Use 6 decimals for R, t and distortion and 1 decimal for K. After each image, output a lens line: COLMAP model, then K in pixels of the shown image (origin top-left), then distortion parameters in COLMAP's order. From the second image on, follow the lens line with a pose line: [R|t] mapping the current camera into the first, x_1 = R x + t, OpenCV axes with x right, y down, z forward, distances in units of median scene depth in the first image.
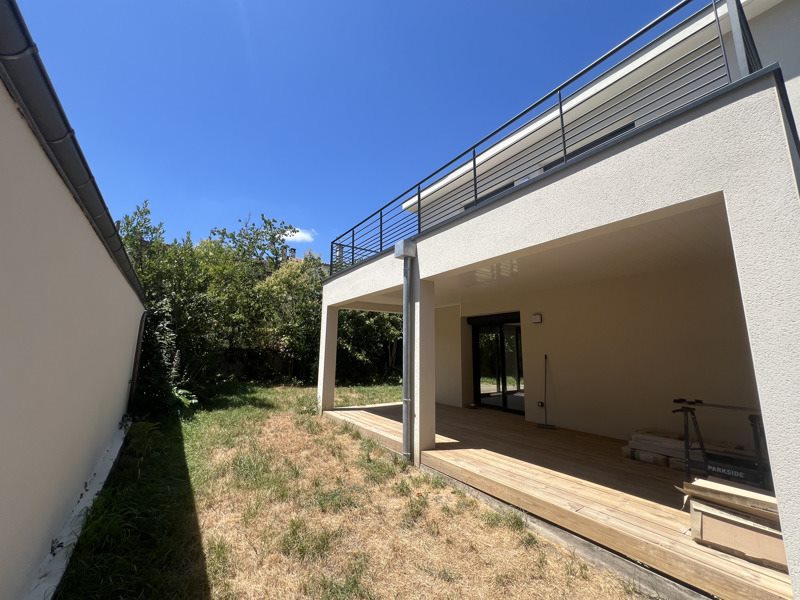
lens RADIAL K [[319.3, 0, 398.3], [0, 319.3, 298.4], [0, 0, 1]] dist [-0.000561, 0.001019]
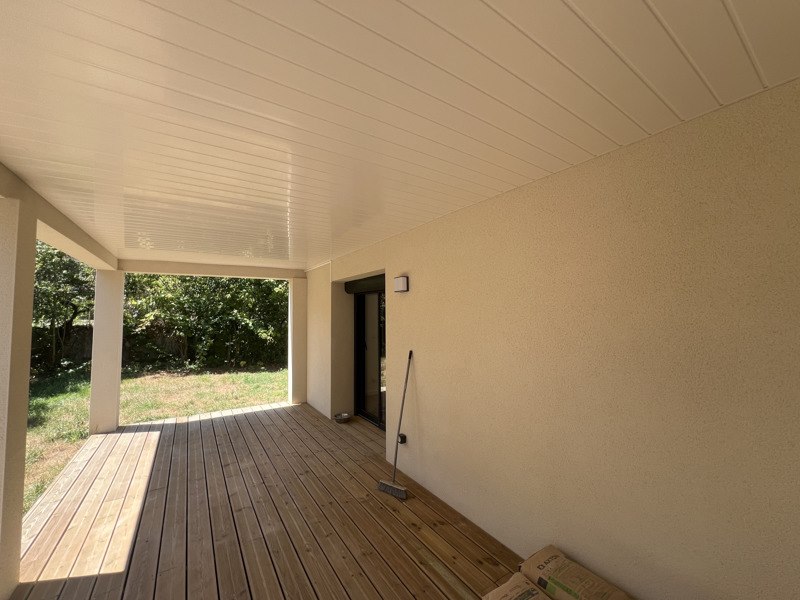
lens RADIAL K [[319.3, 0, 400.1], [0, 319.3, 299.4], [0, 0, 1]] dist [-0.000561, 0.001019]
pose [[0.999583, -0.019252, -0.021507, 0.342087], [0.021666, 0.992736, 0.118350, 0.018727], [0.019073, -0.118766, 0.992739, 0.353885]]
